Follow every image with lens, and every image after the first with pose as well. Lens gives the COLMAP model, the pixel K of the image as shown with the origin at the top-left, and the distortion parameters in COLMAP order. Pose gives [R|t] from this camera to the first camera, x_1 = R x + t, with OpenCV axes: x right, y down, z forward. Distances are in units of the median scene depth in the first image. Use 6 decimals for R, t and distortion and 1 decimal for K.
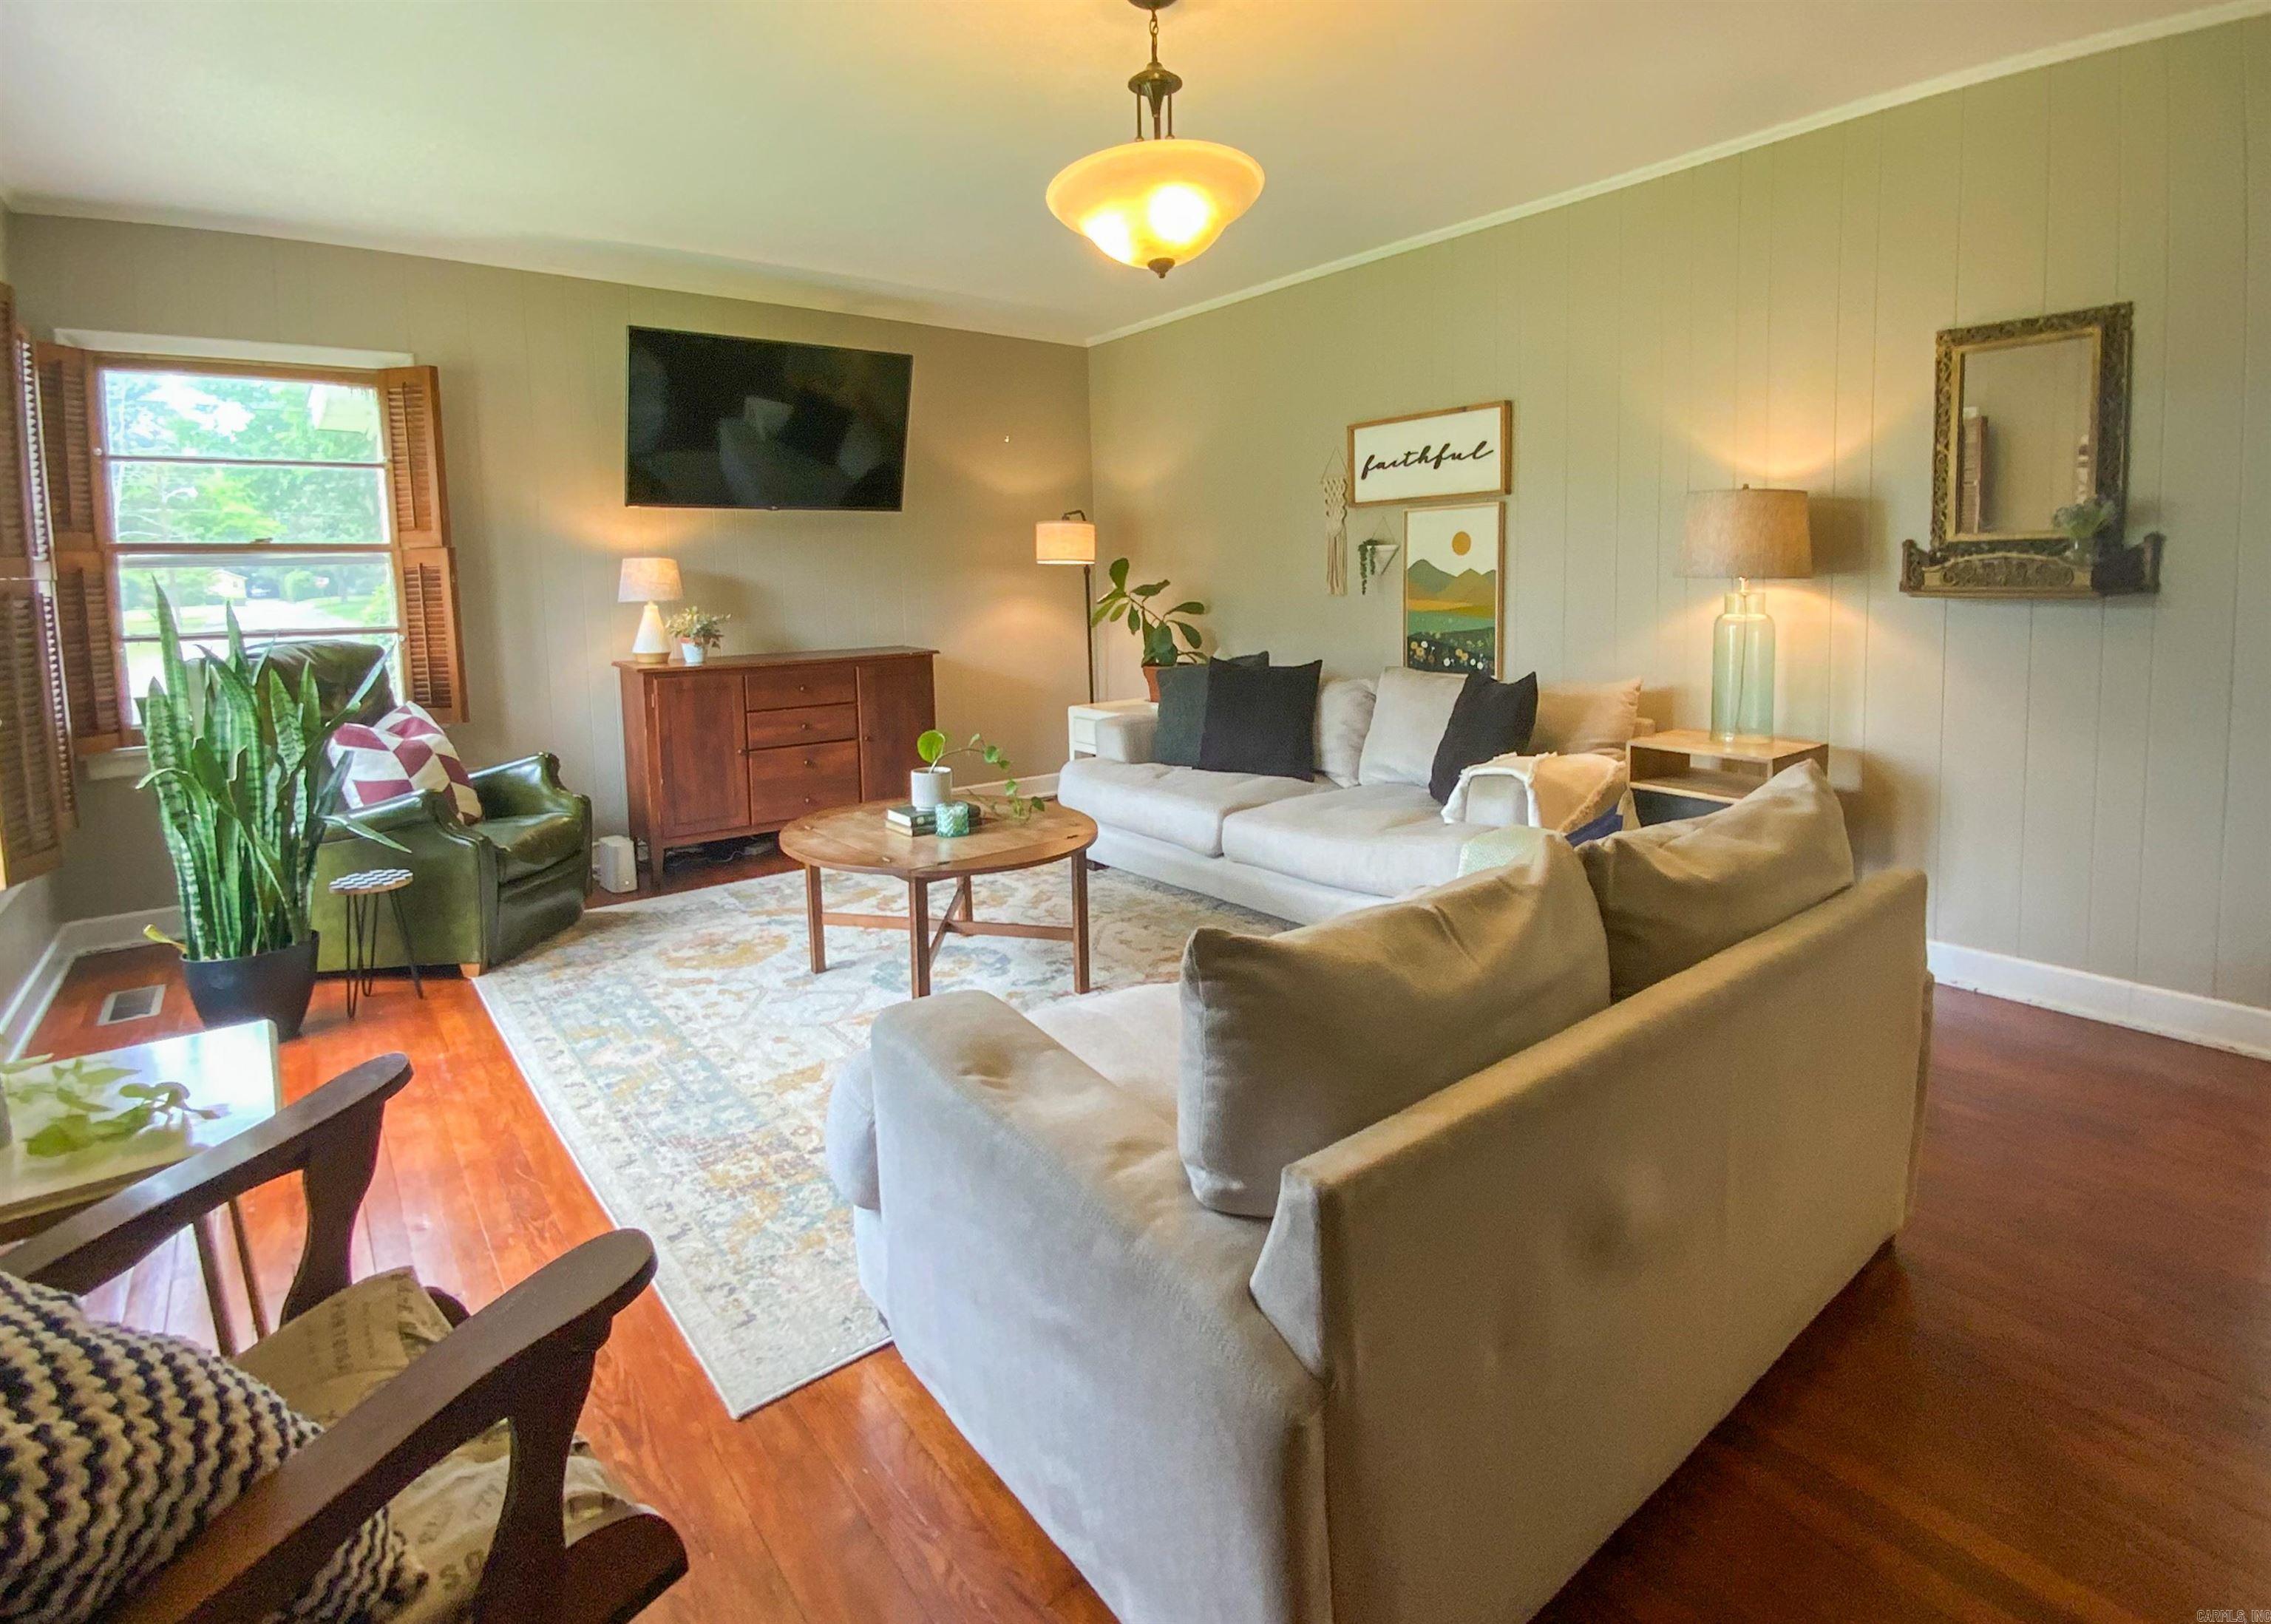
lens RADIAL K [[1594.2, 0, 1135.5], [0, 1594.2, 812.0], [0, 0, 1]] dist [0.038350, 0.000163]
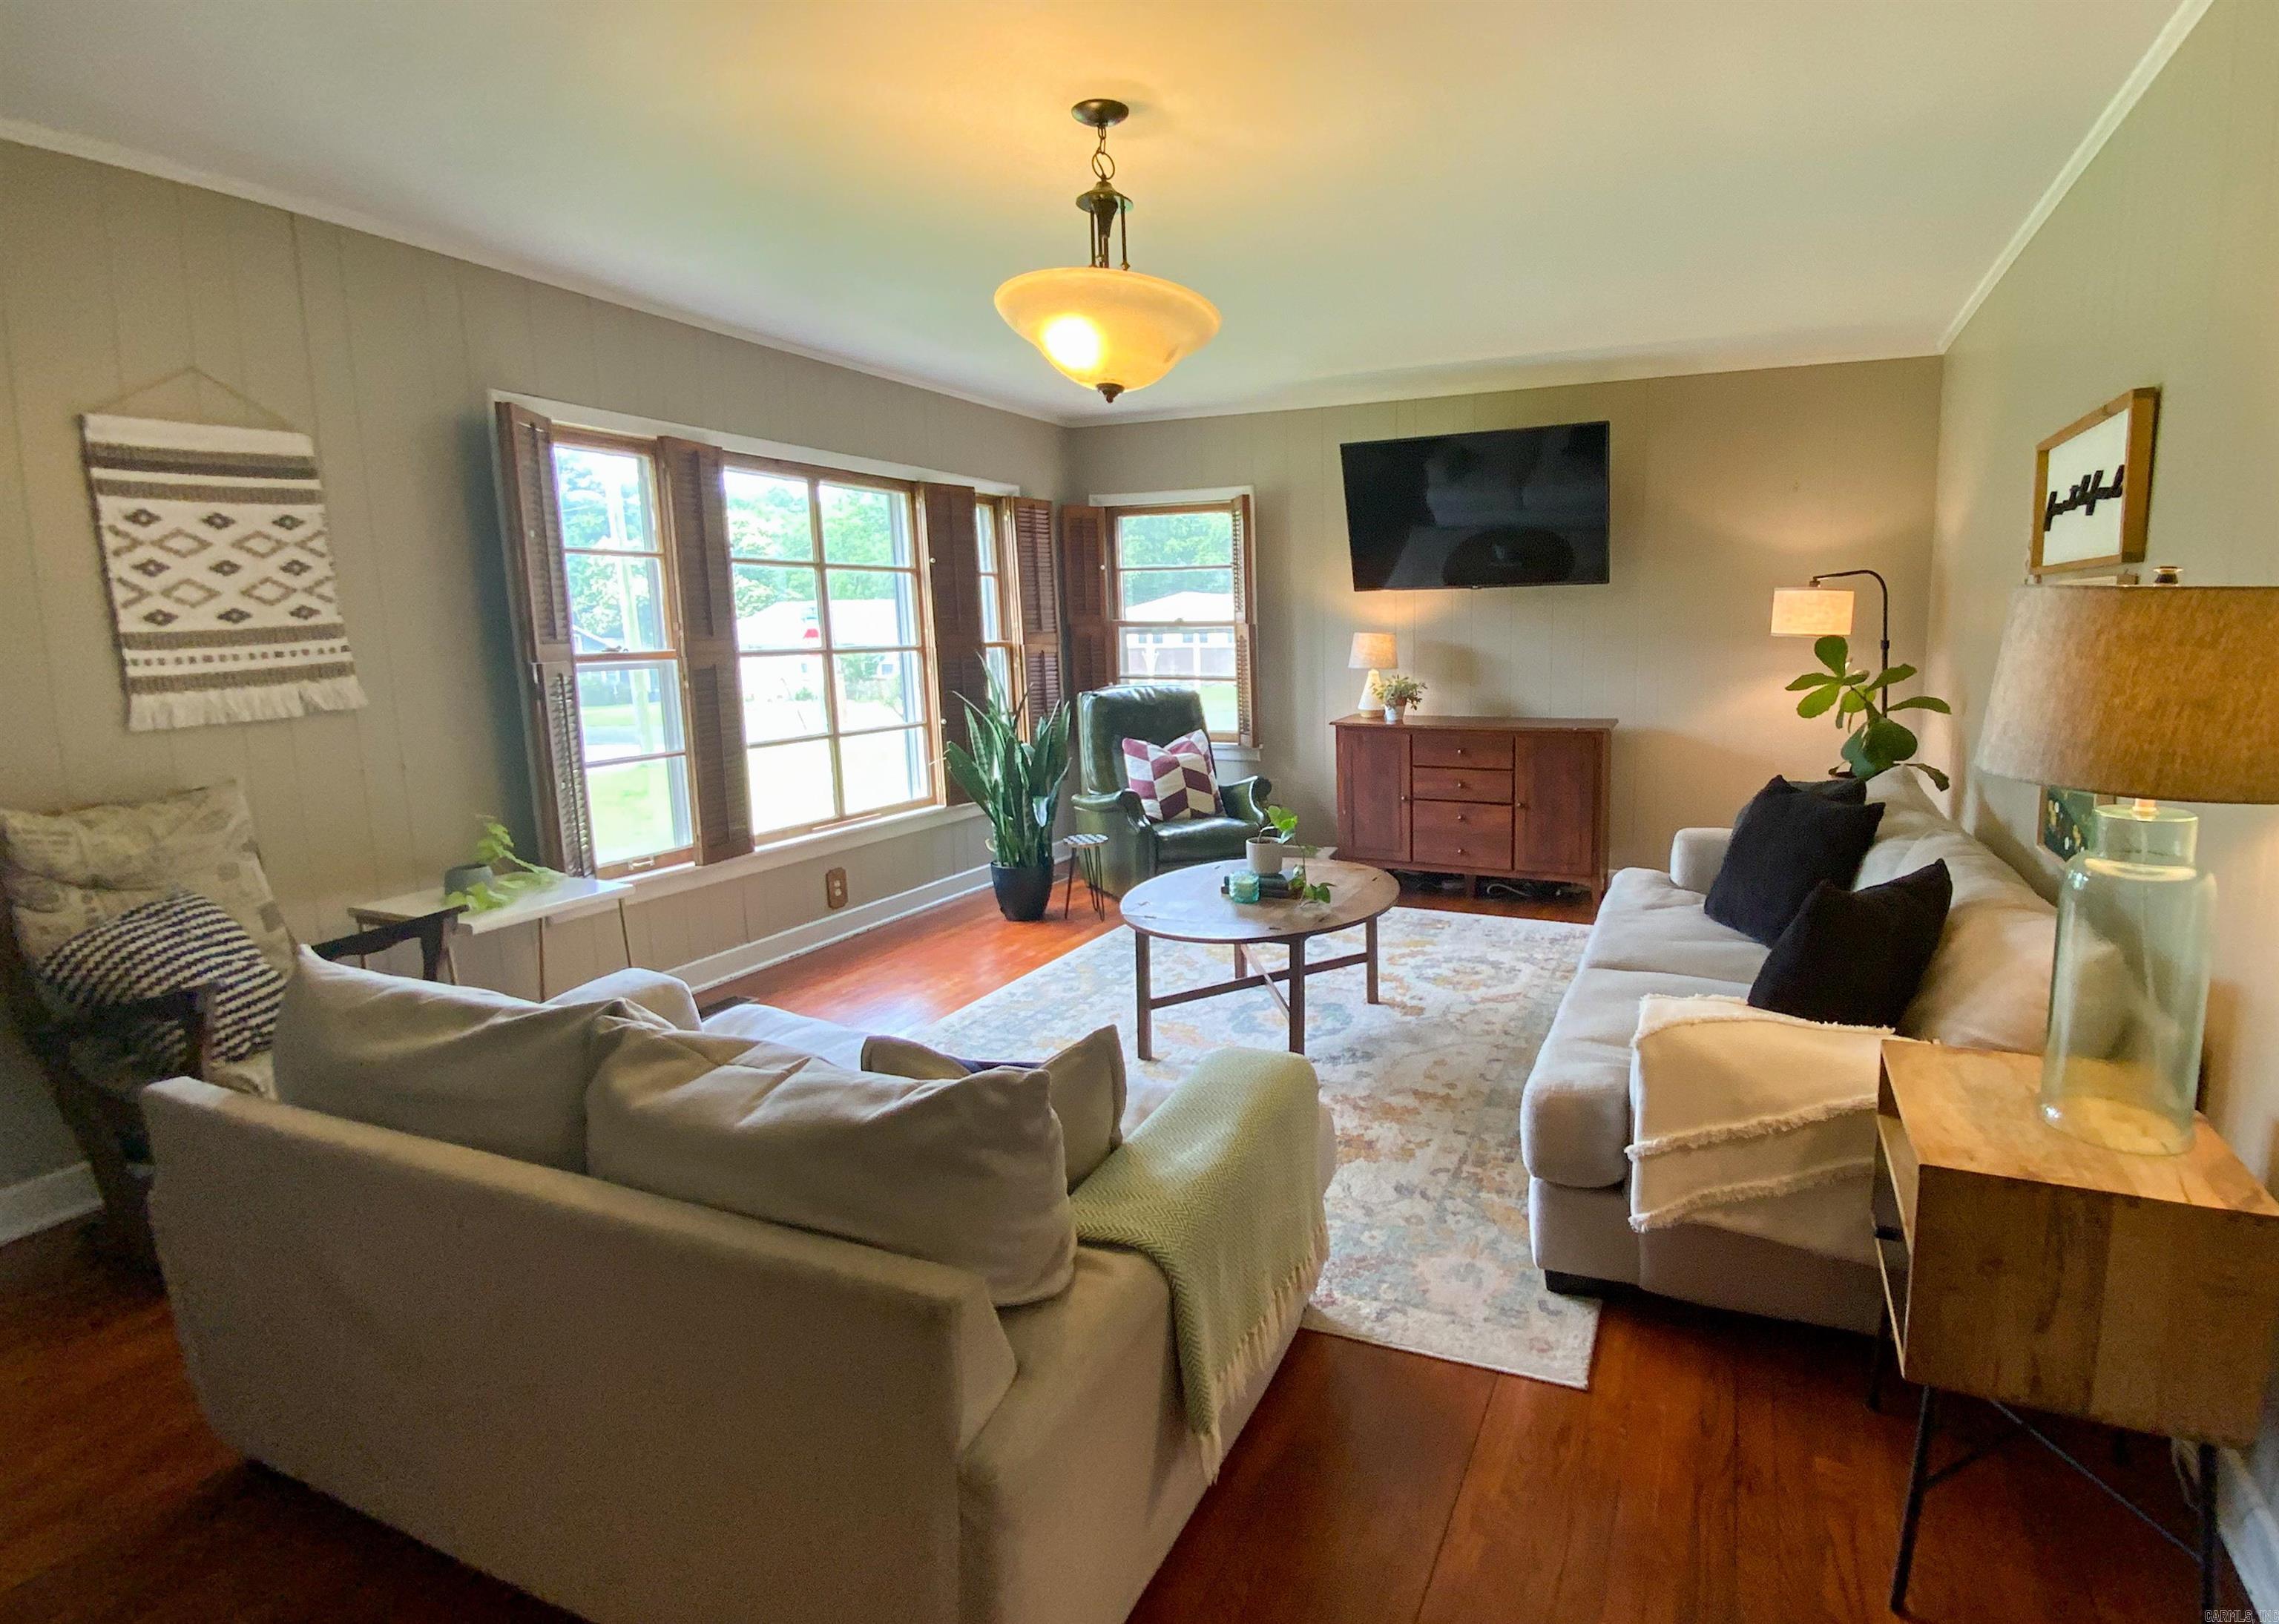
lens RADIAL K [[1246.9, 0, 1140.4], [0, 1246.9, 842.4], [0, 0, 1]] dist [0.001243, 0.000402]
pose [[0.260012, 0.196304, -0.945441, 0.583113], [-0.121969, 0.977952, 0.169511, -0.140874], [0.957871, 0.071239, 0.278222, 0.582049]]
